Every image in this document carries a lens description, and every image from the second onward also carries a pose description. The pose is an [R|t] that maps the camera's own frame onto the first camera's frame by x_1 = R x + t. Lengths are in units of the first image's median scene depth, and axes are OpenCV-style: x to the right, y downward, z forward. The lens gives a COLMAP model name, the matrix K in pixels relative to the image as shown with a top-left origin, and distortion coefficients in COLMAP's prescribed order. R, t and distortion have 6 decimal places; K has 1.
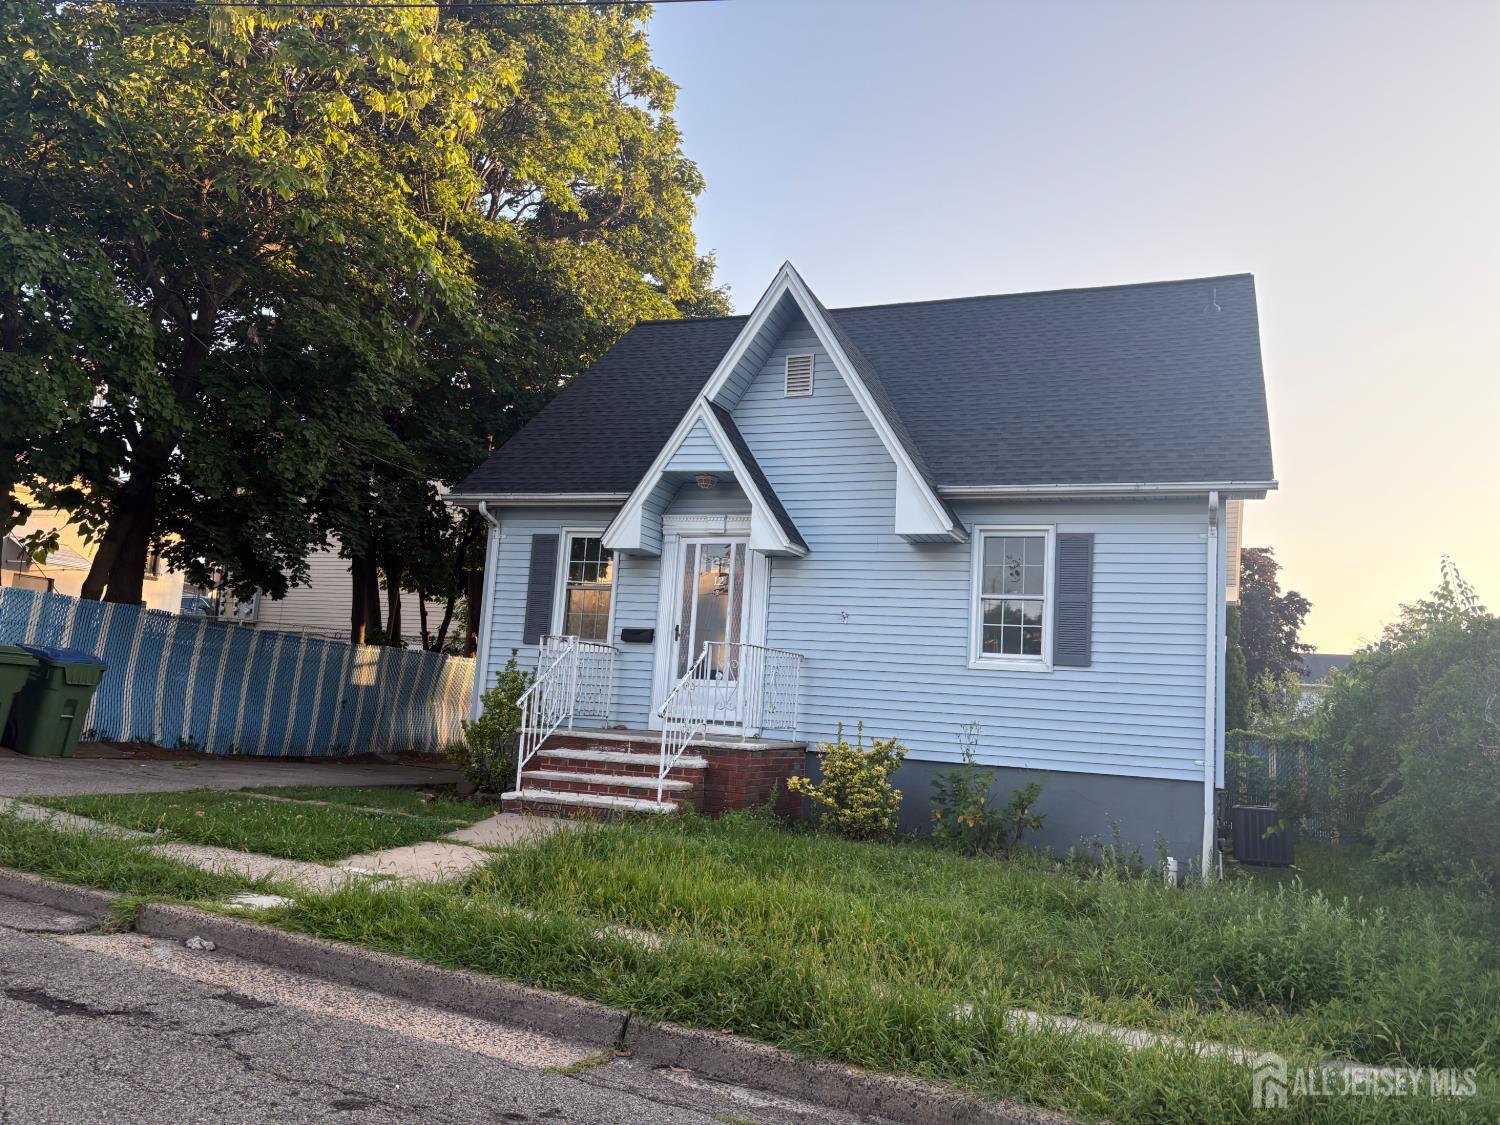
lens RADIAL K [[1145.9, 0, 744.4], [0, 1145.9, 552.3], [0, 0, 1]] dist [0.046388, -0.048303]
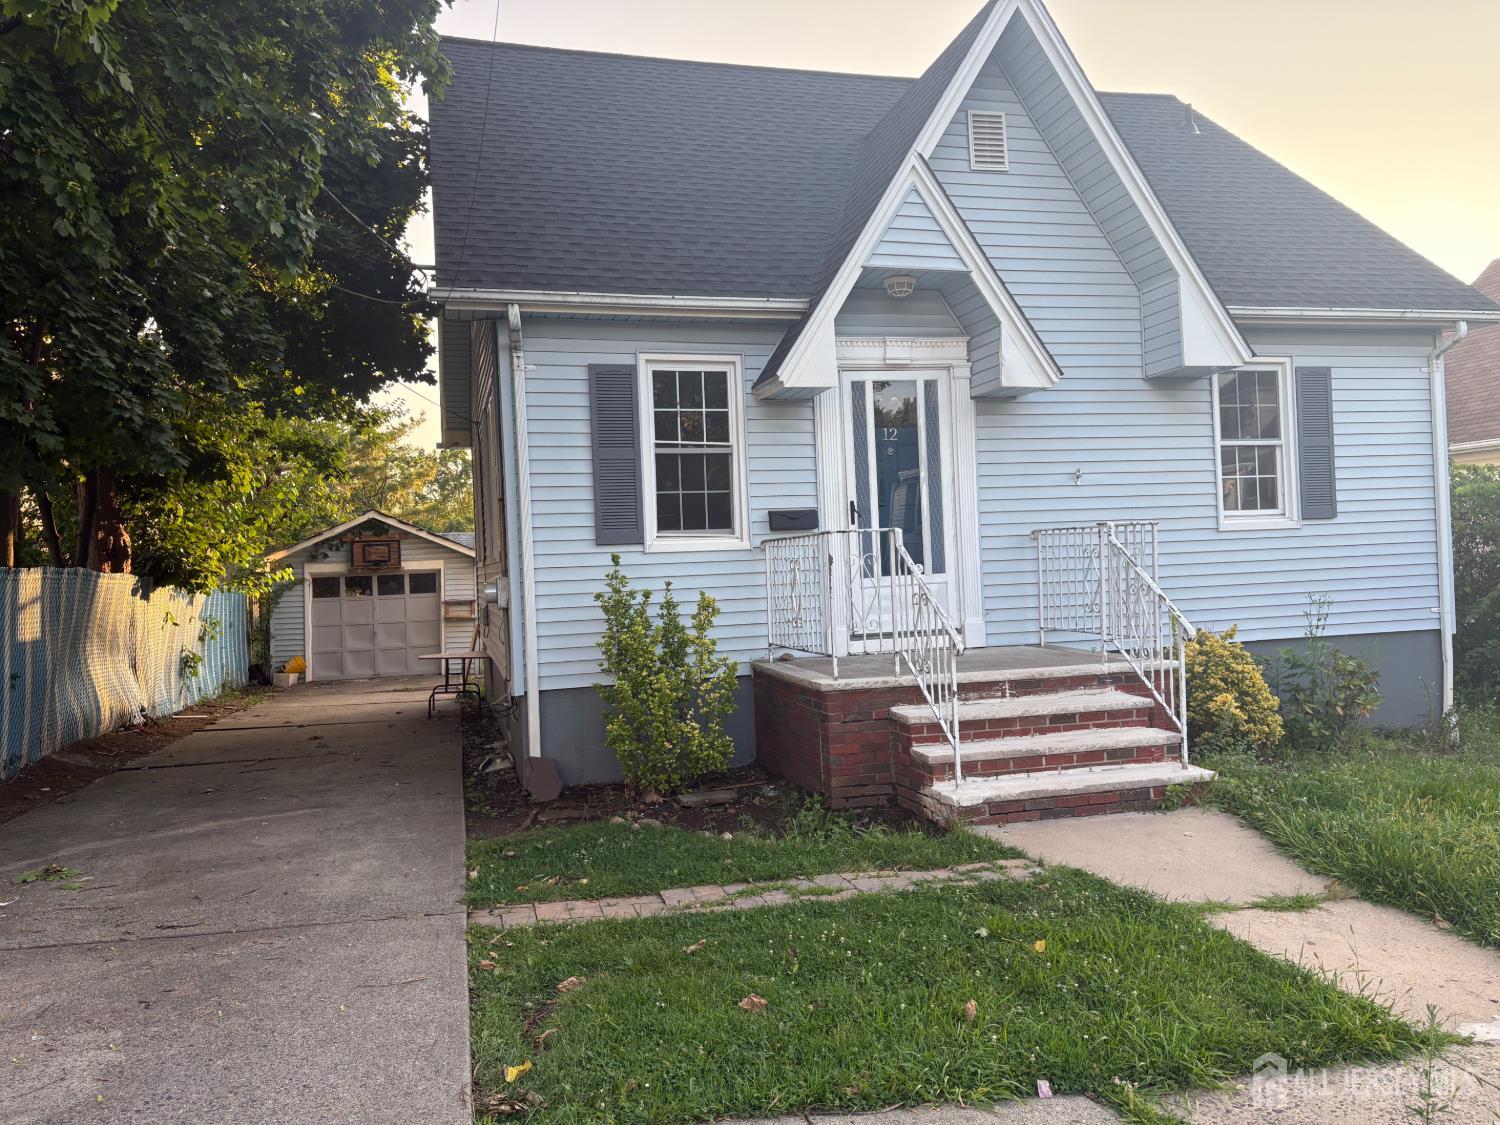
lens RADIAL K [[1145.9, 0, 747.5], [0, 1145.9, 568.0], [0, 0, 1]] dist [0.046388, -0.048303]
pose [[0.794955, -0.096590, 0.598930, -0.559381], [0.006019, 0.988451, 0.151419, -0.000825], [-0.606638, -0.116766, 0.786356, 0.527261]]
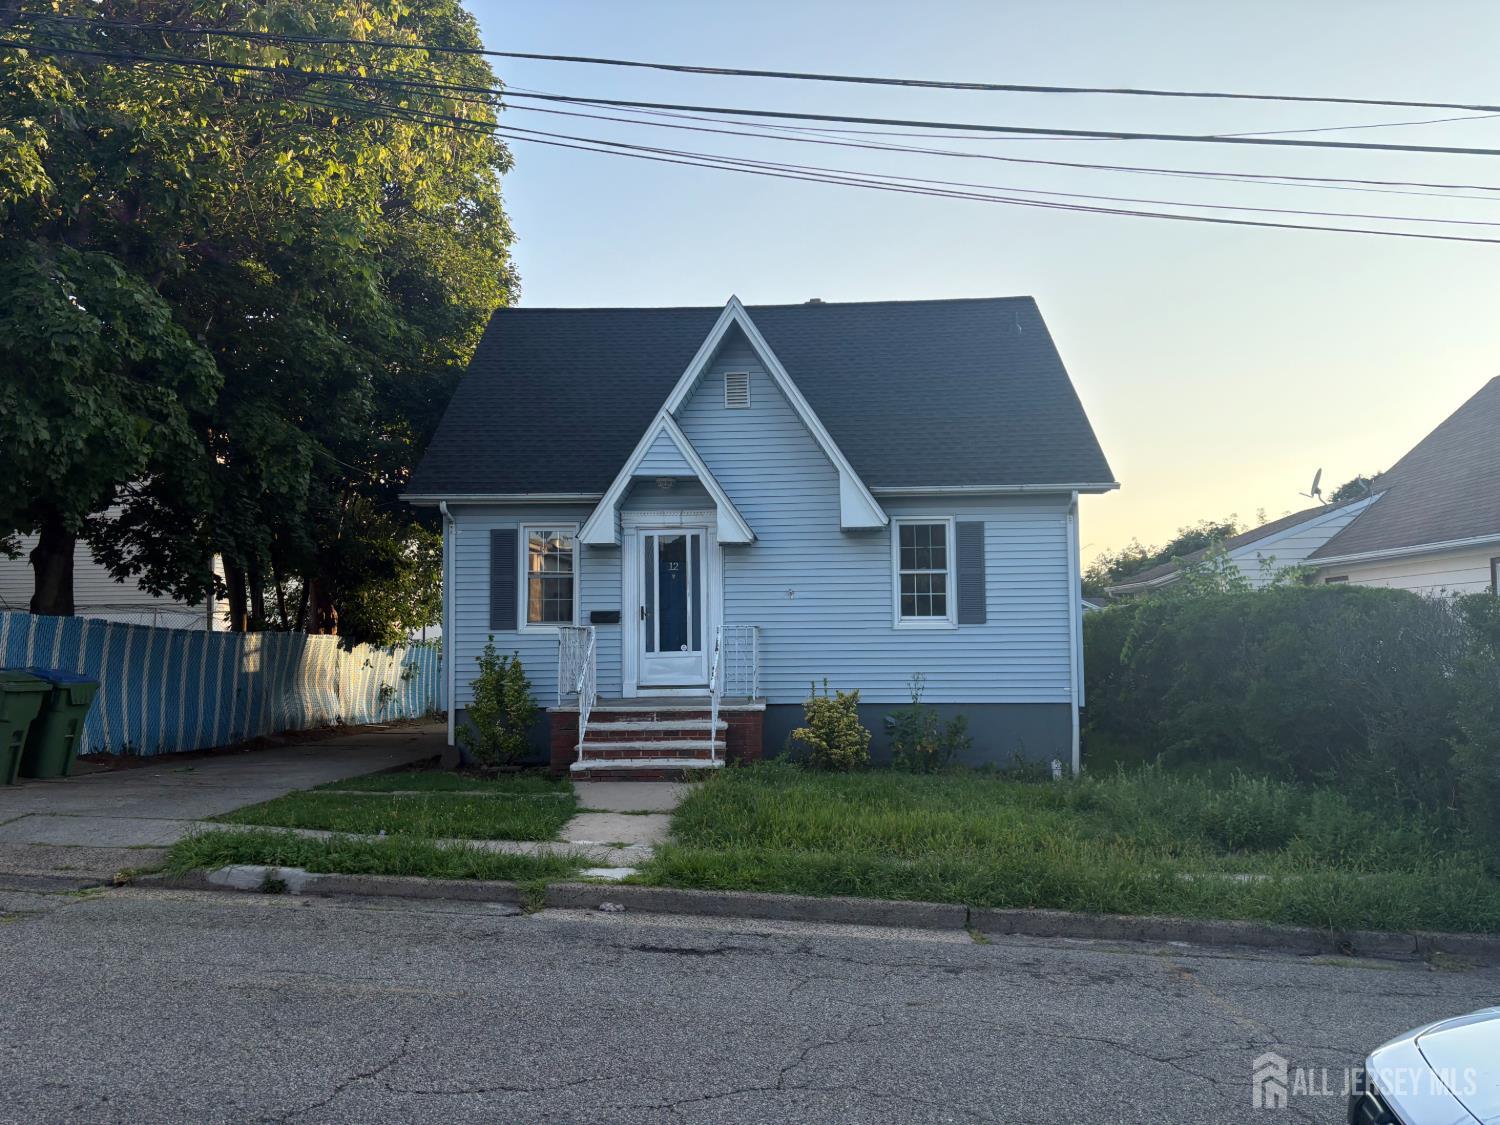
lens RADIAL K [[1145.9, 0, 743.8], [0, 1145.9, 557.9], [0, 0, 1]] dist [0.046388, -0.048303]
pose [[0.942681, -0.049203, 0.330048, -0.366030], [0.023477, 0.996398, 0.081486, -0.083009], [-0.332869, -0.069066, 0.940440, -0.133886]]
